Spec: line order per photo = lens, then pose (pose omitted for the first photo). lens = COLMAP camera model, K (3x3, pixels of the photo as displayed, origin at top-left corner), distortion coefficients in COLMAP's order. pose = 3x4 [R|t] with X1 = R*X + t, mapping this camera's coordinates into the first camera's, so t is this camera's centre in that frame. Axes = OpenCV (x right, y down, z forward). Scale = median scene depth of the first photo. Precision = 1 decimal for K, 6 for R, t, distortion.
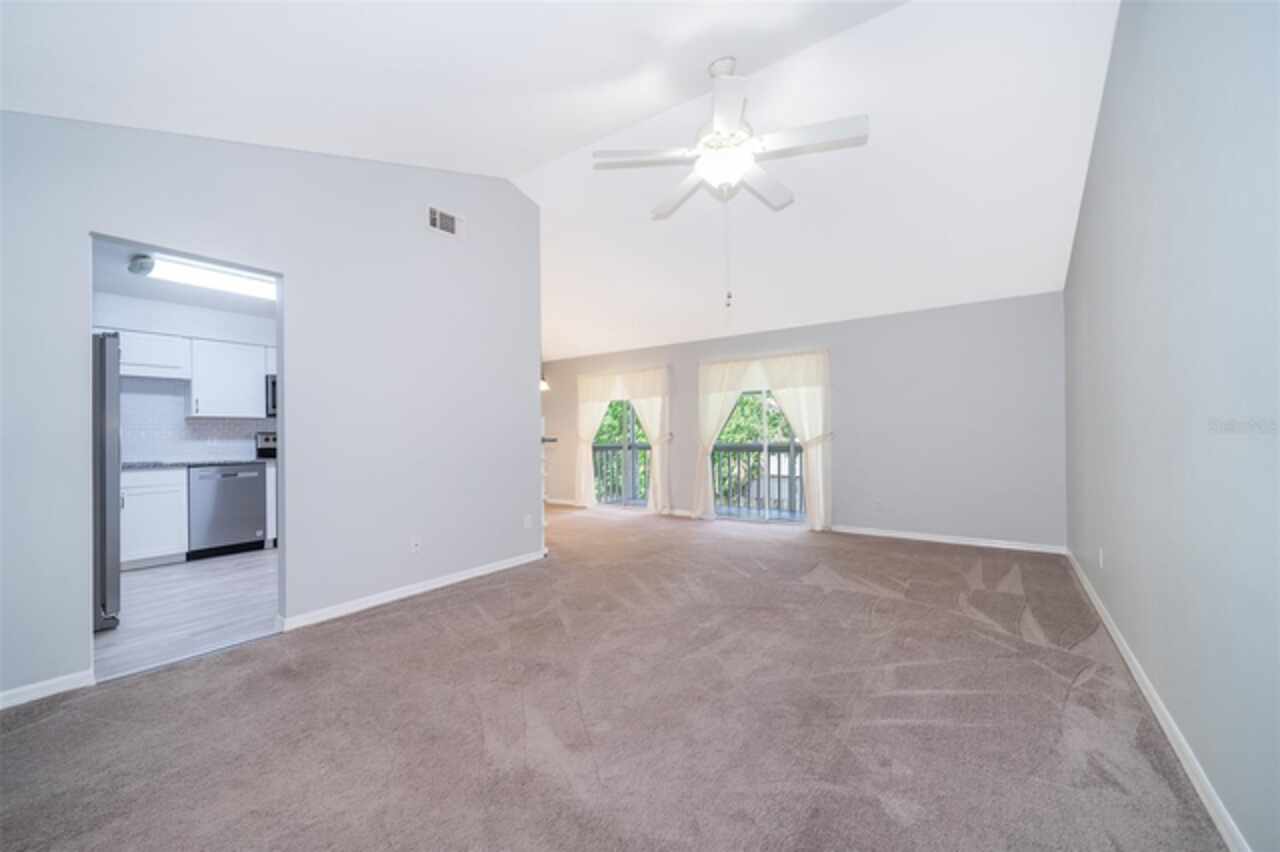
lens RADIAL K [[499.4, 0, 640.0], [0, 499.4, 431.1], [0, 0, 1]] dist [0.000022, -0.000005]
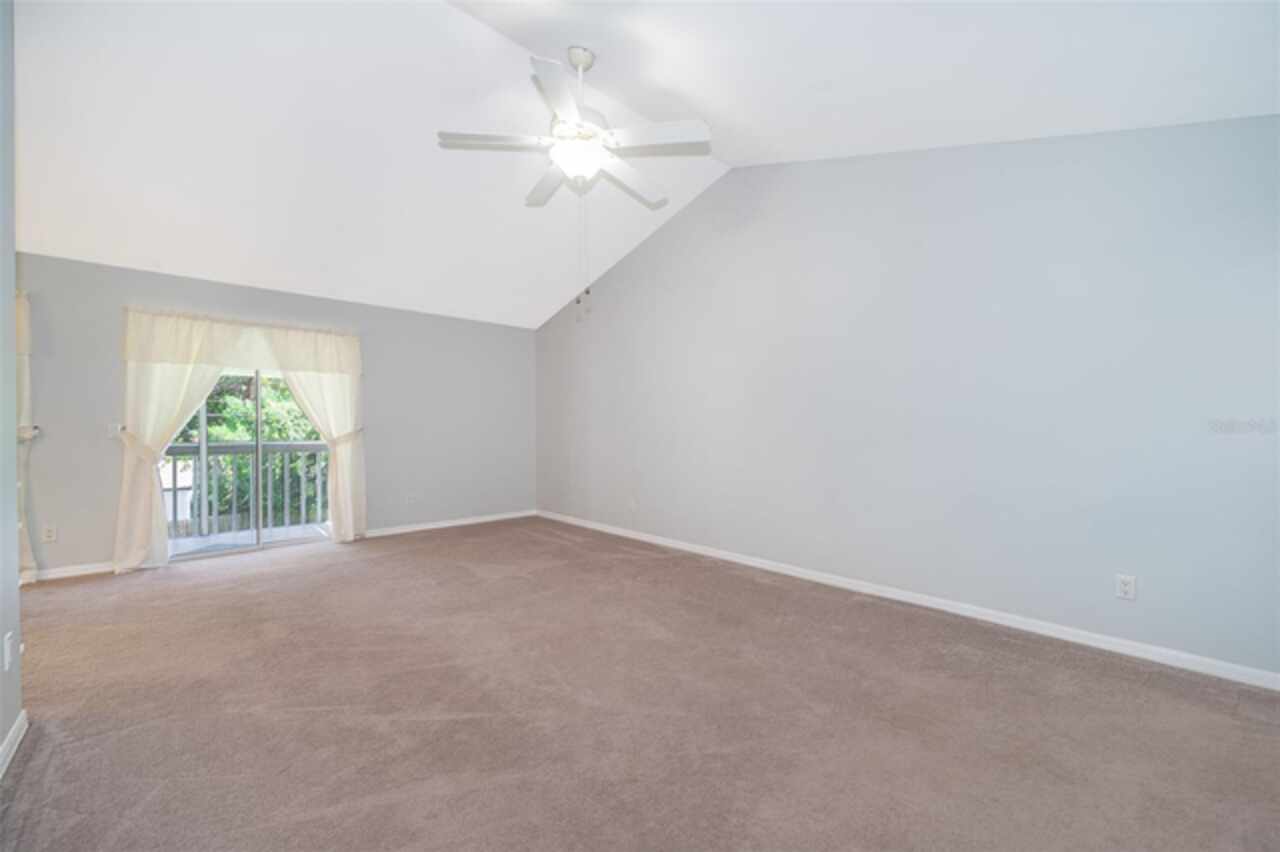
lens RADIAL K [[495.0, 0, 638.4], [0, 495.0, 436.6], [0, 0, 1]] dist [-0.002061, -0.000118]
pose [[0.220722, -0.009077, 0.975295, -0.370741], [-0.010794, 0.999873, 0.011749, 0.001872], [-0.975277, -0.013120, 0.220596, 0.323629]]
